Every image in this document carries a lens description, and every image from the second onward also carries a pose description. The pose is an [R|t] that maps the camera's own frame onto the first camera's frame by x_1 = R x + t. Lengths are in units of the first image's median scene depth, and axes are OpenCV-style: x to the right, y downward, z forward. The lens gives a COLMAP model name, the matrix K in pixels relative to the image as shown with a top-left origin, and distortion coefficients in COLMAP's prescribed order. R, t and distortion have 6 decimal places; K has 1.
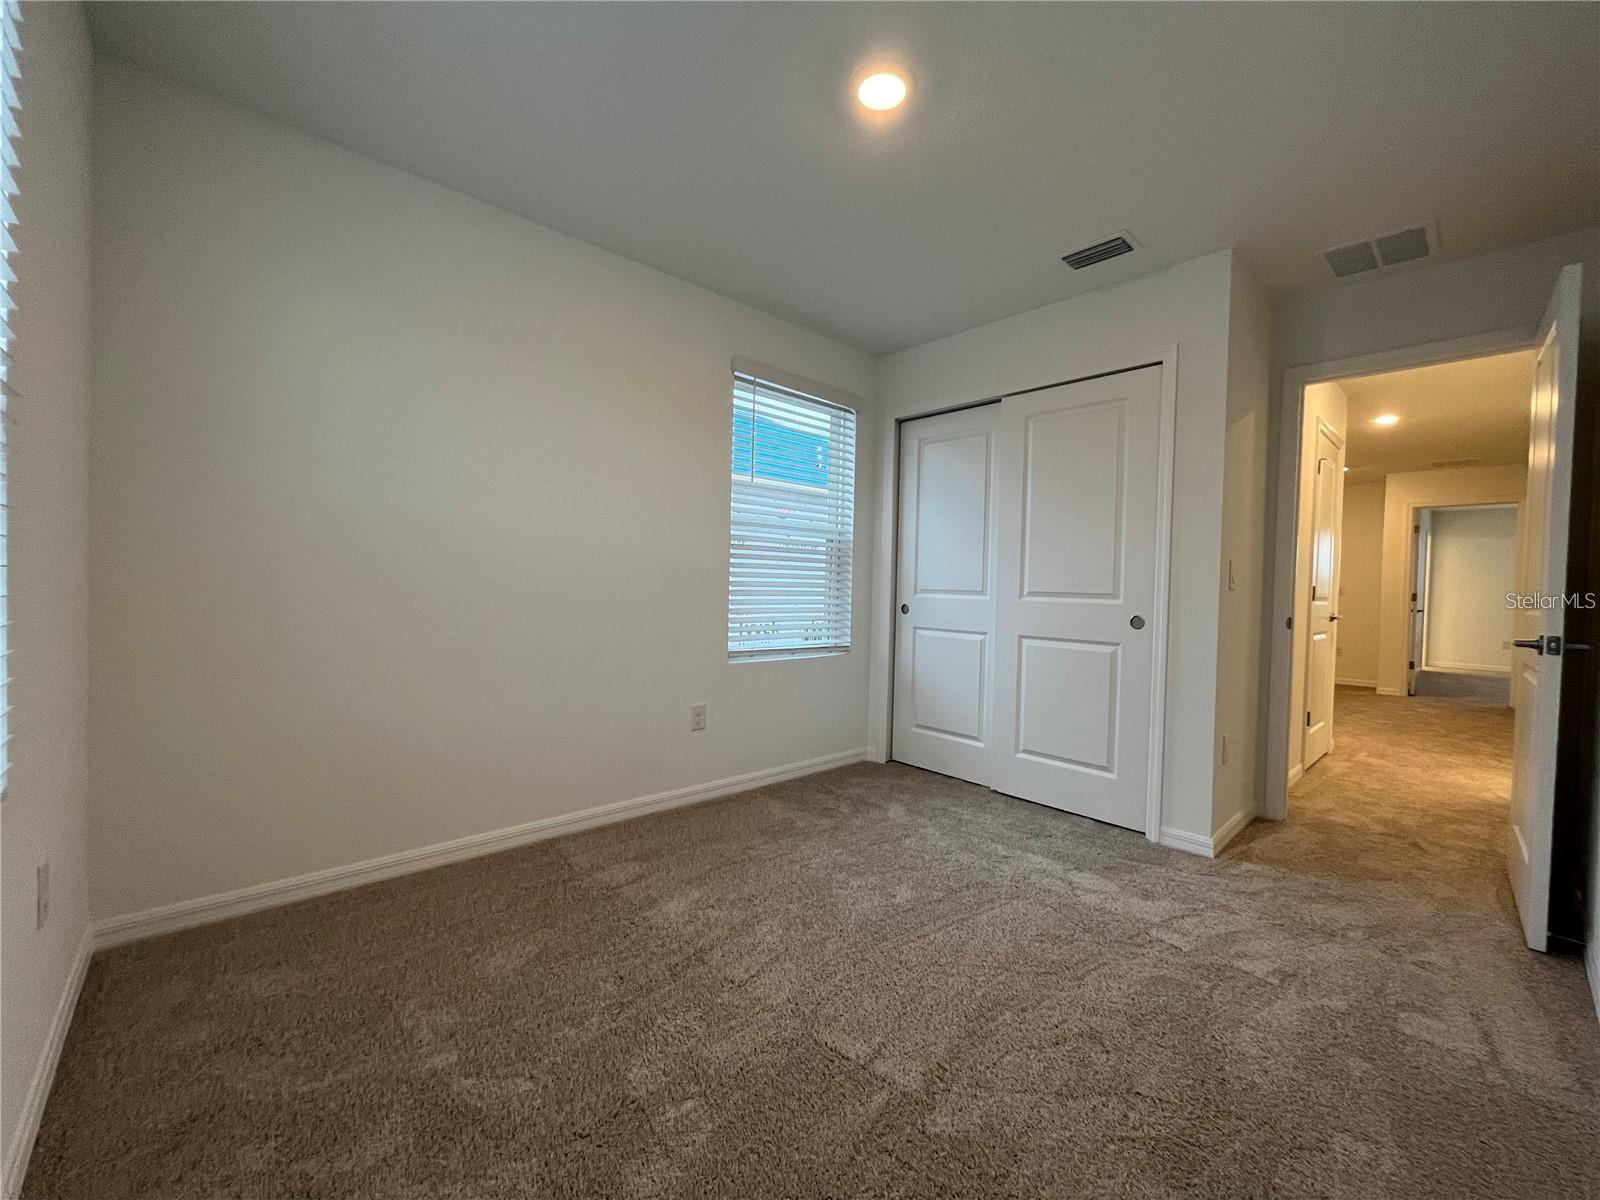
lens RADIAL K [[643.9, 0, 801.3], [0, 643.9, 598.8], [0, 0, 1]] dist [-0.003611, -0.000340]
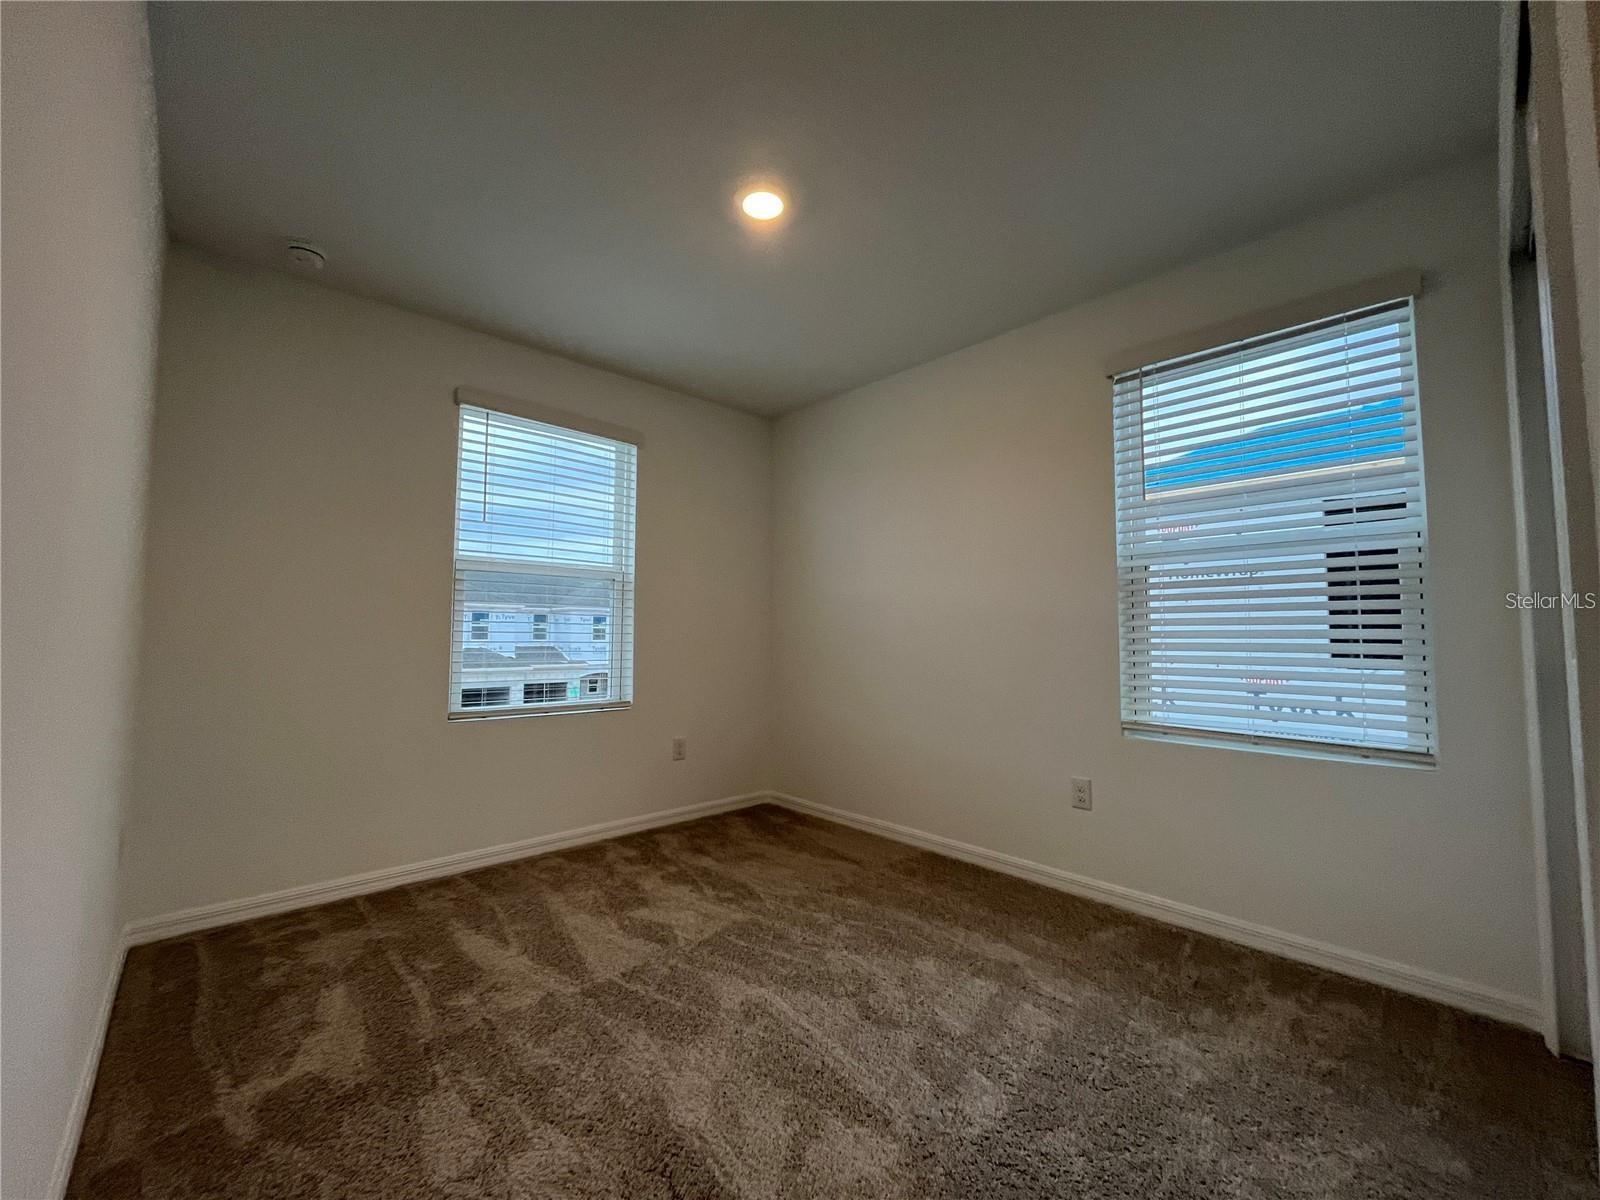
lens RADIAL K [[643.9, 0, 801.3], [0, 643.9, 598.8], [0, 0, 1]] dist [-0.003611, -0.000340]
pose [[0.000898, -0.083370, -0.996518, 0.685037], [-0.014474, 0.996413, -0.083375, 0.003416], [0.999895, 0.014499, -0.000312, 0.599672]]
